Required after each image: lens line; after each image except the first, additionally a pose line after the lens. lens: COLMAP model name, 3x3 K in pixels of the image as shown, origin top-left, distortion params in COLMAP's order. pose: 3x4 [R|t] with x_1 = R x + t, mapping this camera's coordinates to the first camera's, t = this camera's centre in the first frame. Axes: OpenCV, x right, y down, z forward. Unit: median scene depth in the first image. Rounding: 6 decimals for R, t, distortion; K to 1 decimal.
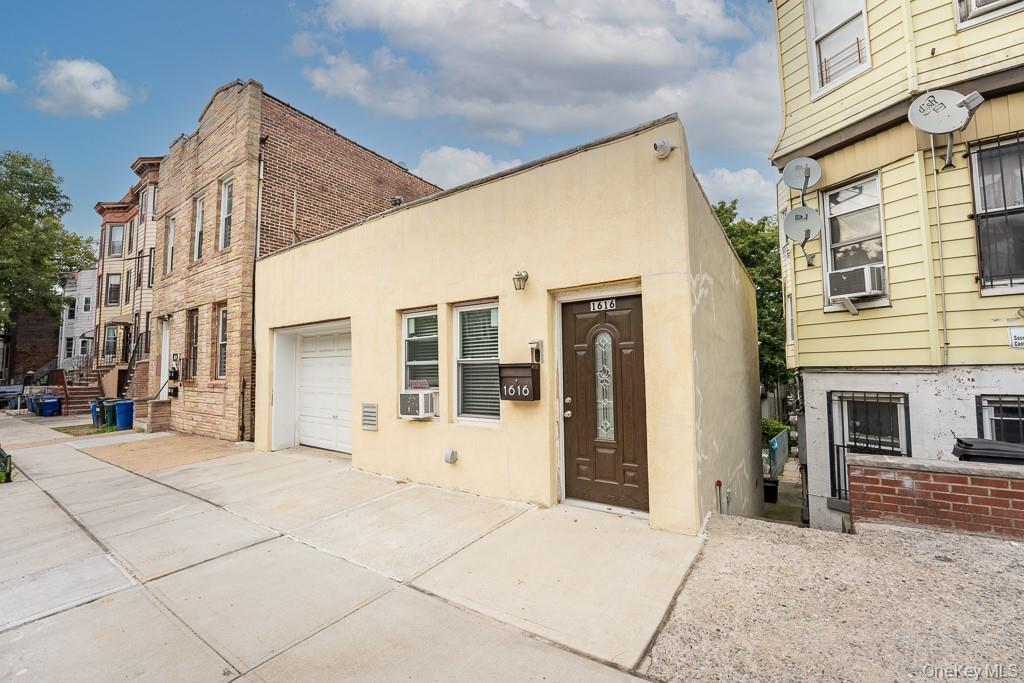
lens RADIAL K [[416.4, 0, 513.0], [0, 416.4, 342.7], [0, 0, 1]] dist [-0.019325, -0.000120]
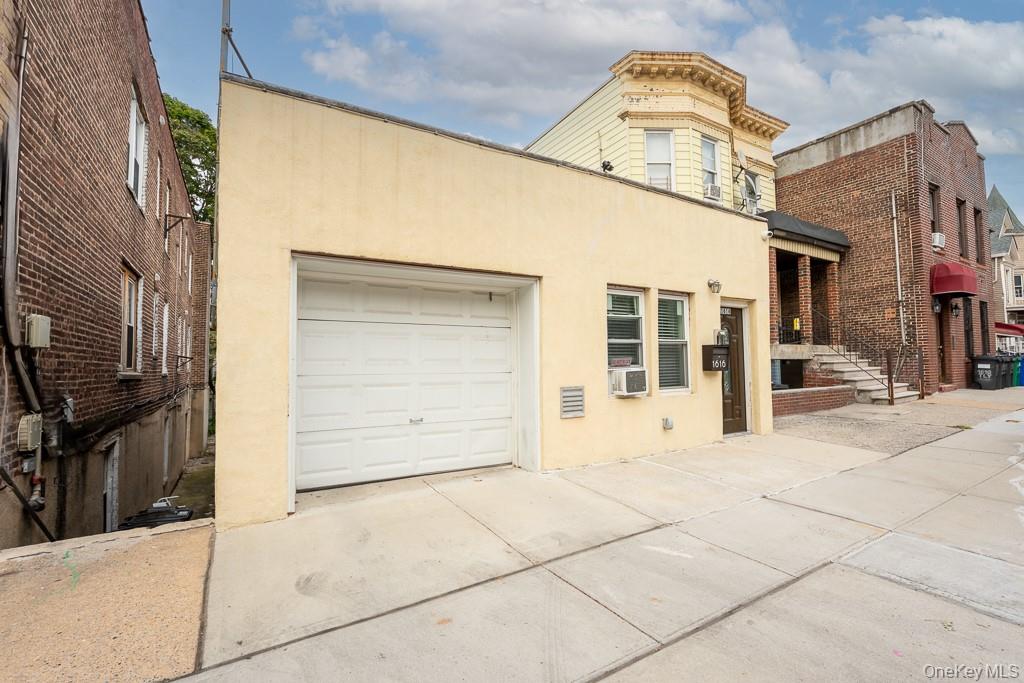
lens RADIAL K [[463.6, 0, 514.7], [0, 463.6, 341.6], [0, 0, 1]] dist [-0.000171, -0.000058]
pose [[0.397178, 0.041419, 0.916807, -1.386313], [-0.061595, 0.997932, -0.018400, 0.088667], [-0.915672, -0.049162, 0.398907, 0.808613]]
